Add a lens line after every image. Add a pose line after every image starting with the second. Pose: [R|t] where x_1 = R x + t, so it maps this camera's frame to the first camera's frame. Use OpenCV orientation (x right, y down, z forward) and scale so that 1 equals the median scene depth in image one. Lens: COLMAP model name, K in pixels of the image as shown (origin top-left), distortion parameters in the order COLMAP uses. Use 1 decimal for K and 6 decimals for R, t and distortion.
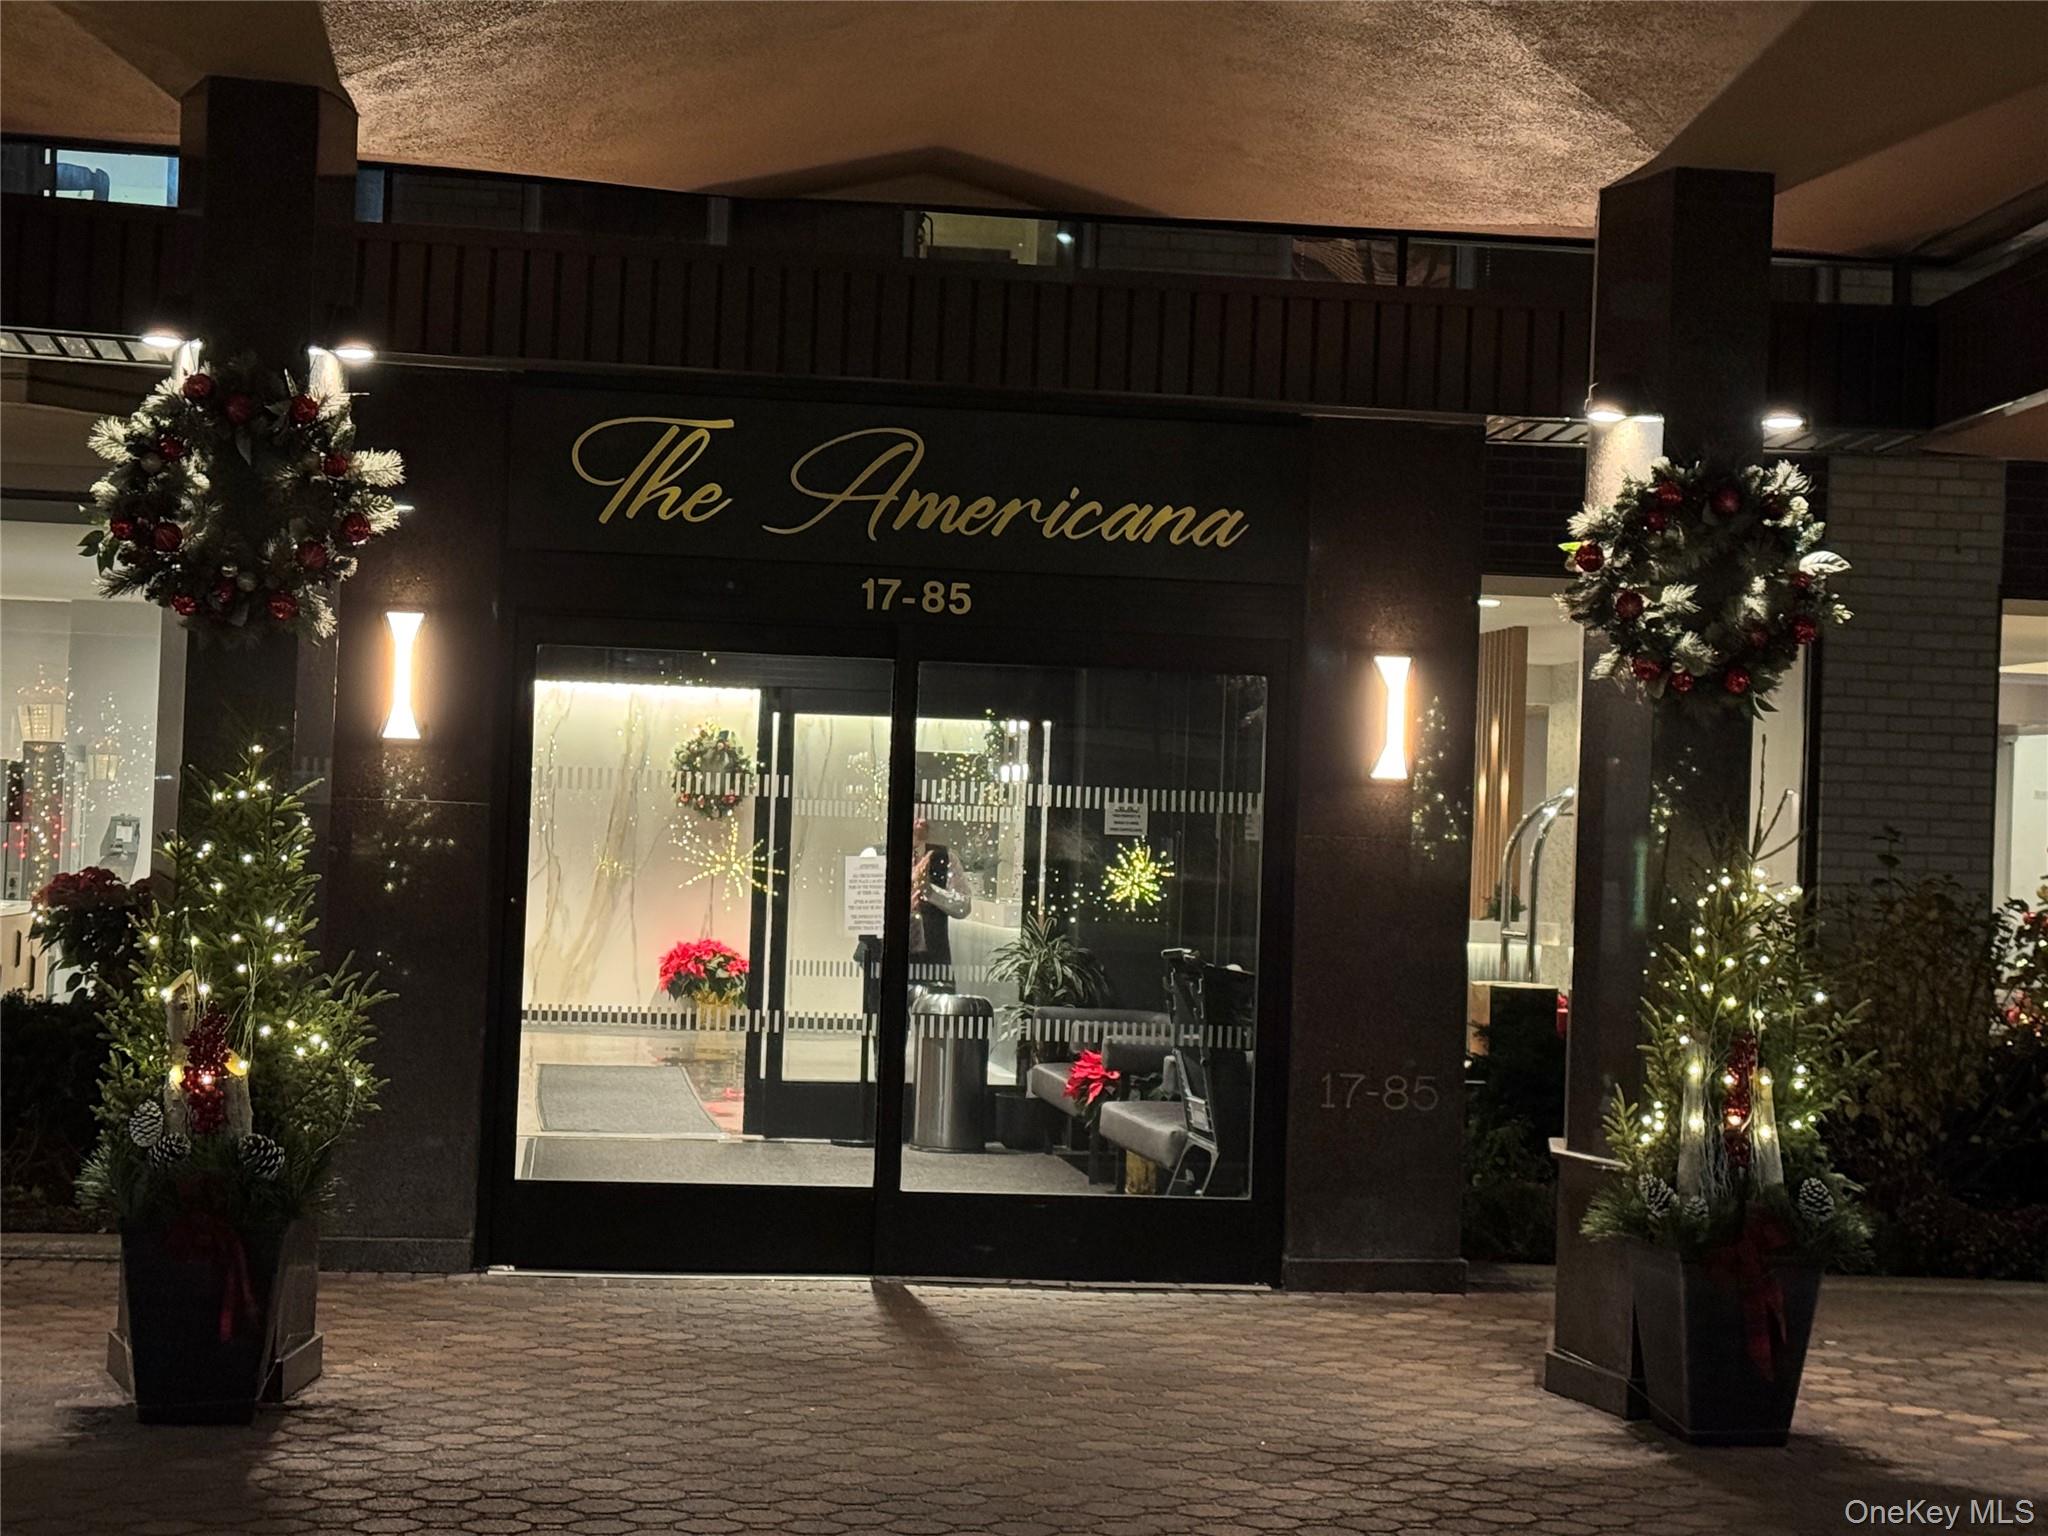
lens RADIAL K [[3636.1, 0, 1024.6], [0, 3636.1, 768.5], [0, 0, 1]] dist [0.002013, 0.000000]
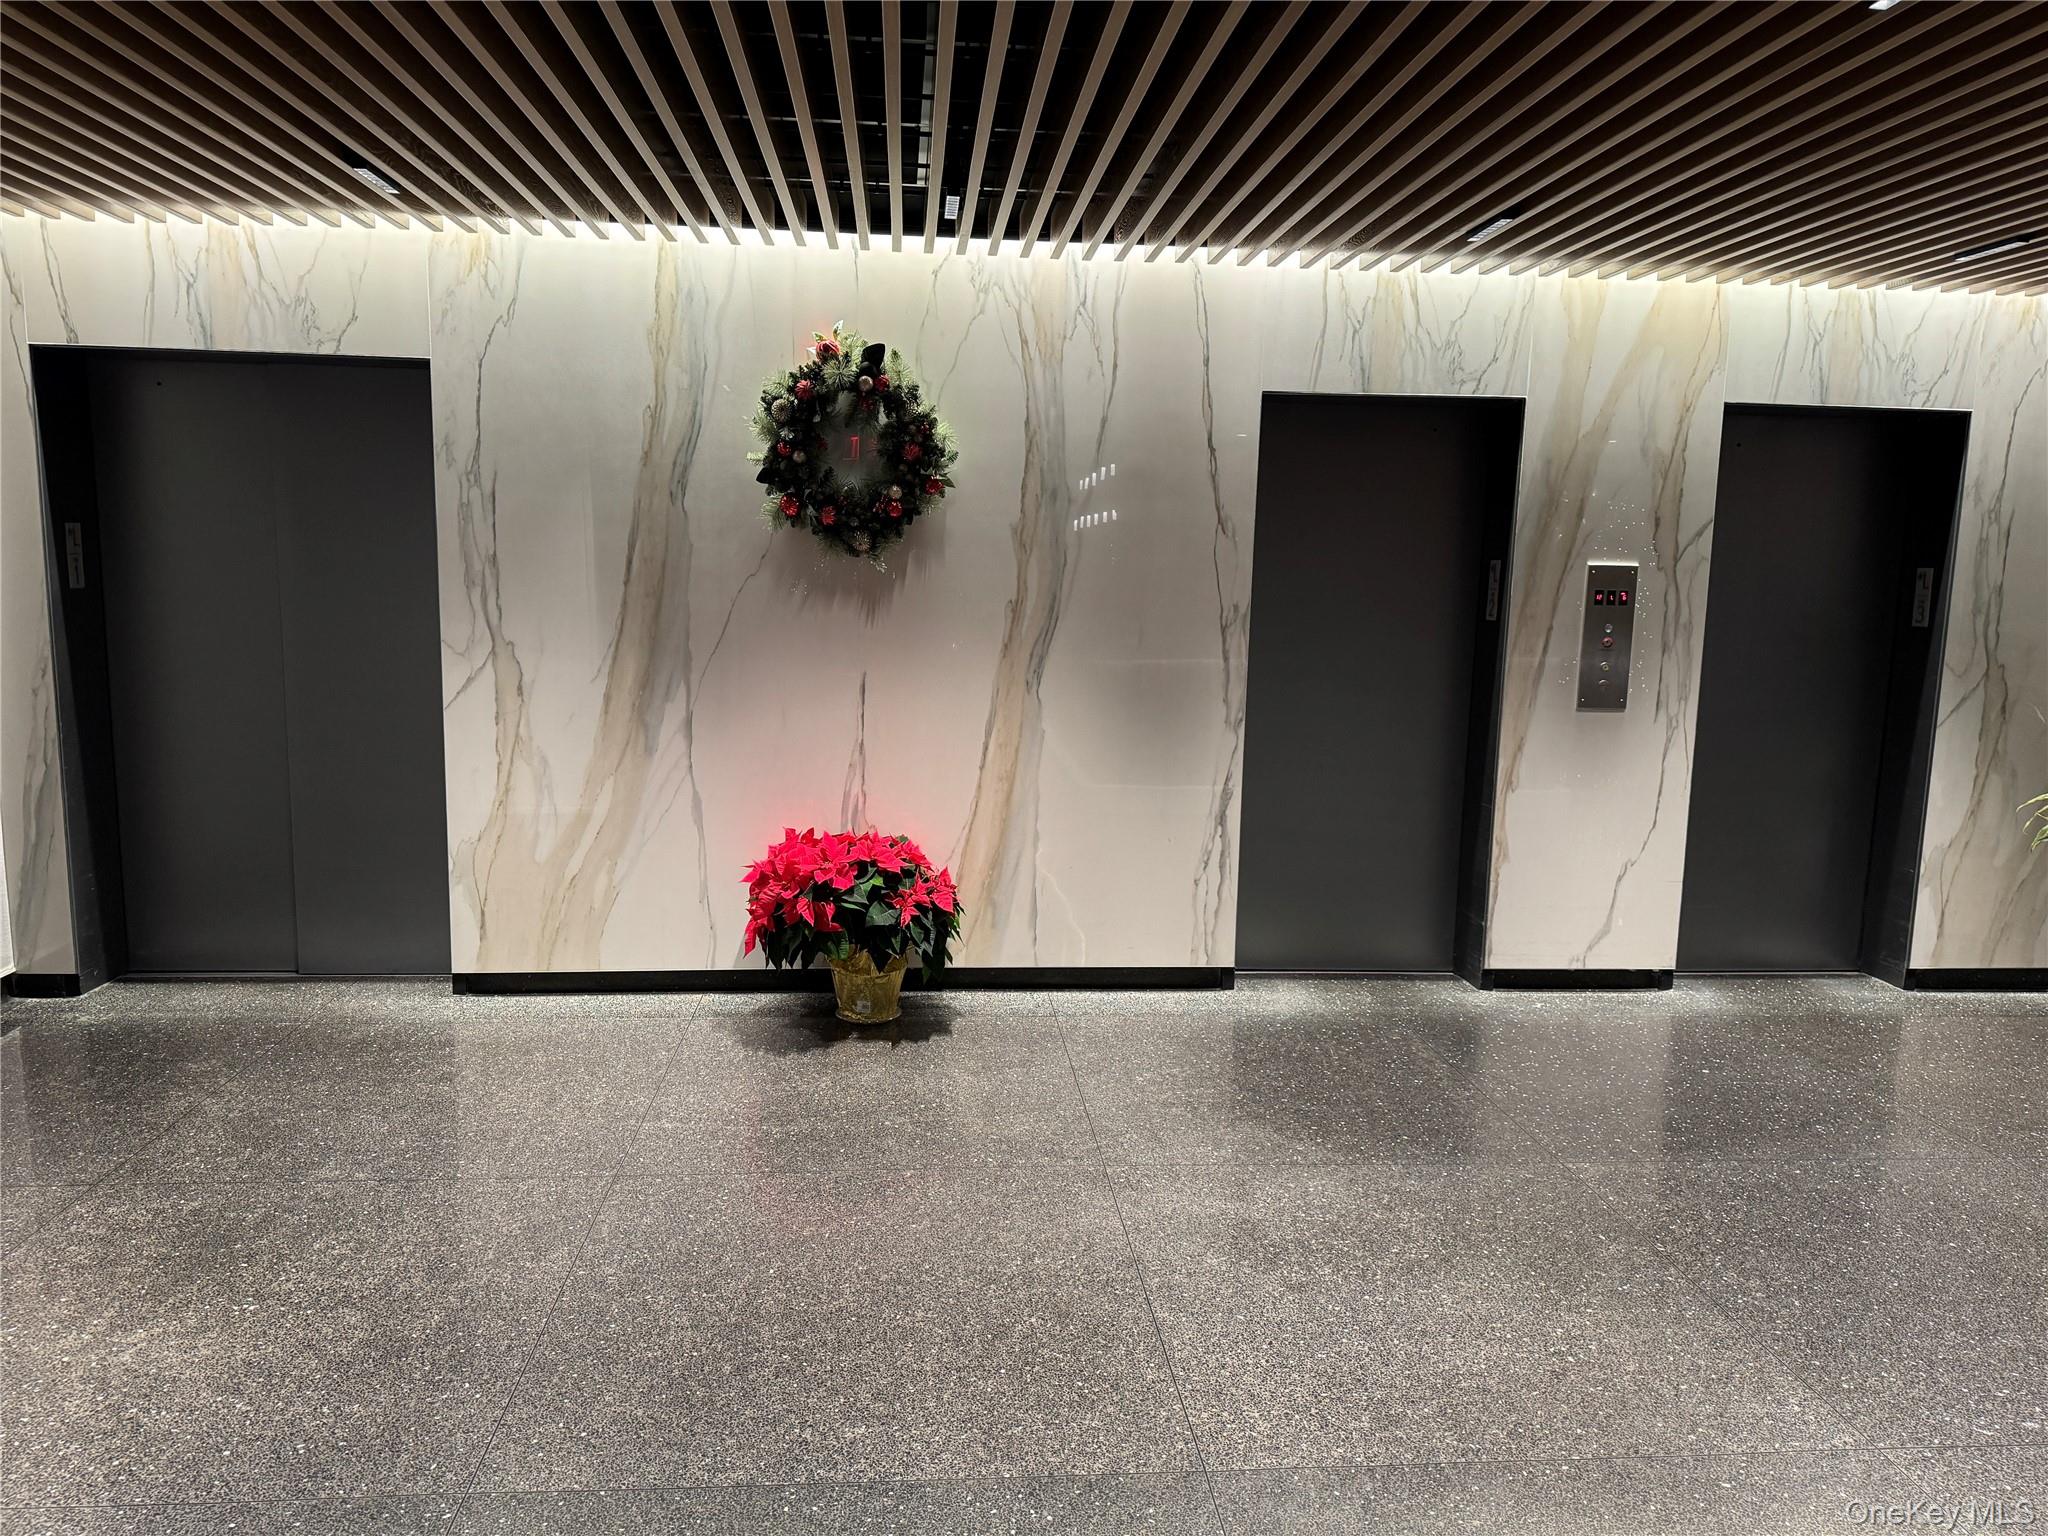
lens RADIAL K [[1443.5, 0, 1019.4], [0, 1443.5, 775.2], [0, 0, 1]] dist [0.117520, 0.000318]
pose [[0.998963, -0.008706, -0.044700, -0.058025], [0.015927, 0.986362, 0.163816, 0.011846], [0.042664, -0.164358, 0.985478, 0.821949]]
